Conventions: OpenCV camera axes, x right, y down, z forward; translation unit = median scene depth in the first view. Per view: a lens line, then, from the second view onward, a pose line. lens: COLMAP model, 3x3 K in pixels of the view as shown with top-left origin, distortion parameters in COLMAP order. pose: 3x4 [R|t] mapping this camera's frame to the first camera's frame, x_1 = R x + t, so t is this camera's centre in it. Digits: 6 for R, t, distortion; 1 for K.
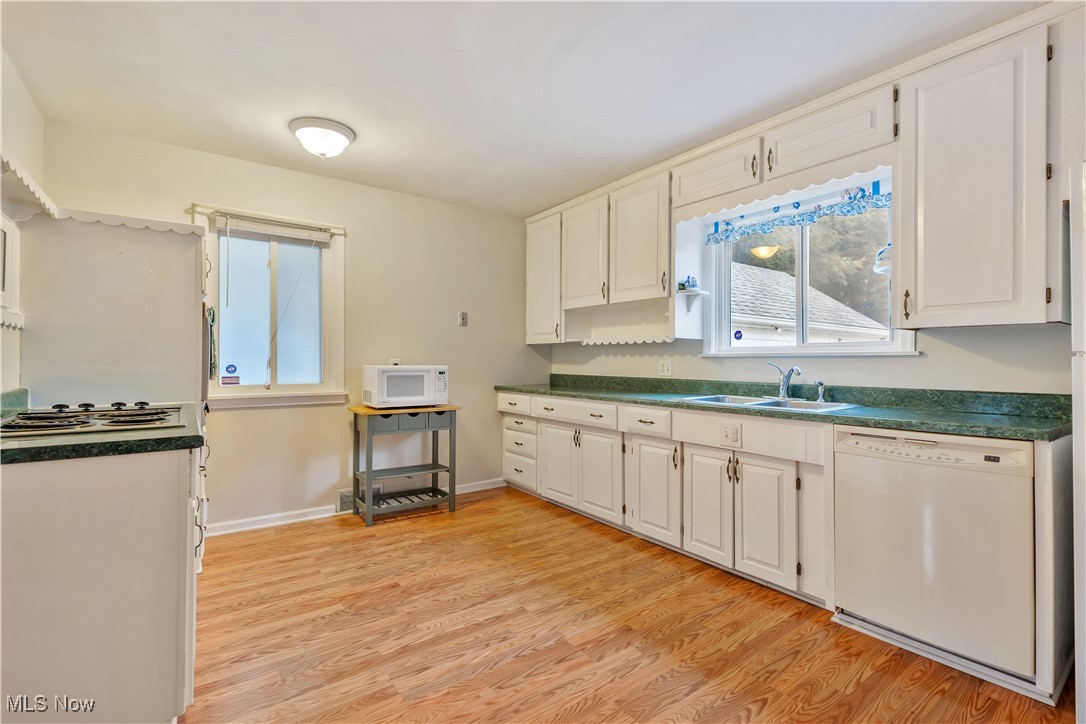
lens RADIAL K [[498.0, 0, 553.7], [0, 498.0, 359.0], [0, 0, 1]] dist [-0.009841, 0.001807]
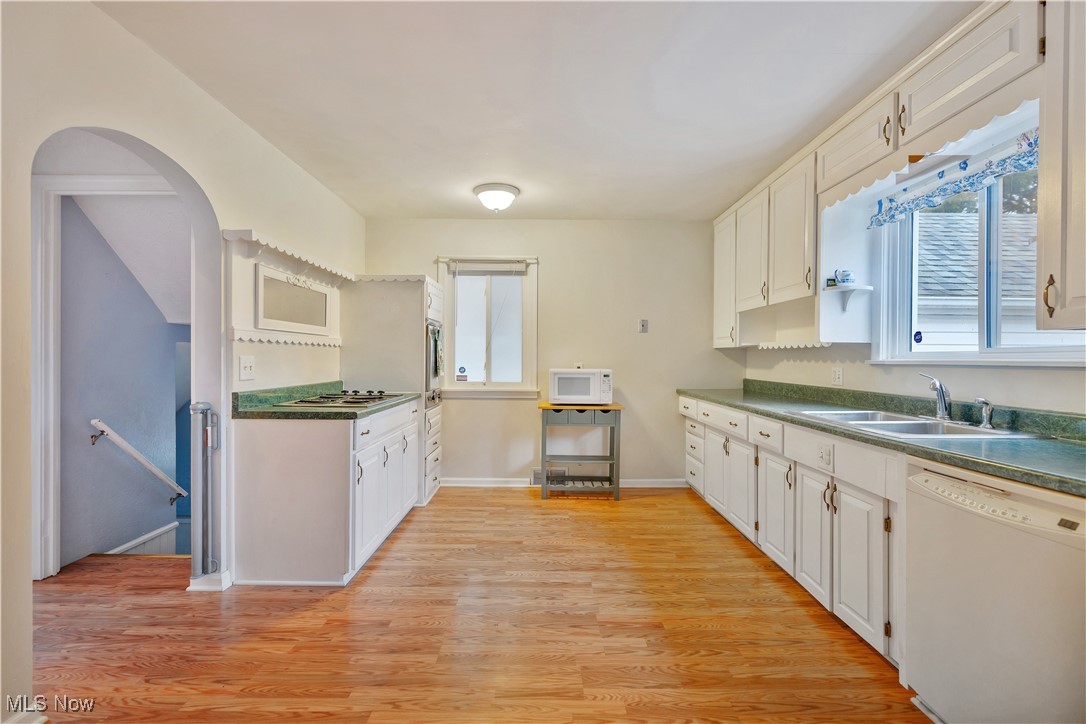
lens RADIAL K [[498.0, 0, 543.2], [0, 498.0, 361.7], [0, 0, 1]] dist [-0.009841, 0.001807]
pose [[0.801544, 0.005513, -0.597911, 0.427535], [-0.001176, 0.999970, 0.007644, -0.016402], [0.597935, -0.005424, 0.801526, 0.012233]]
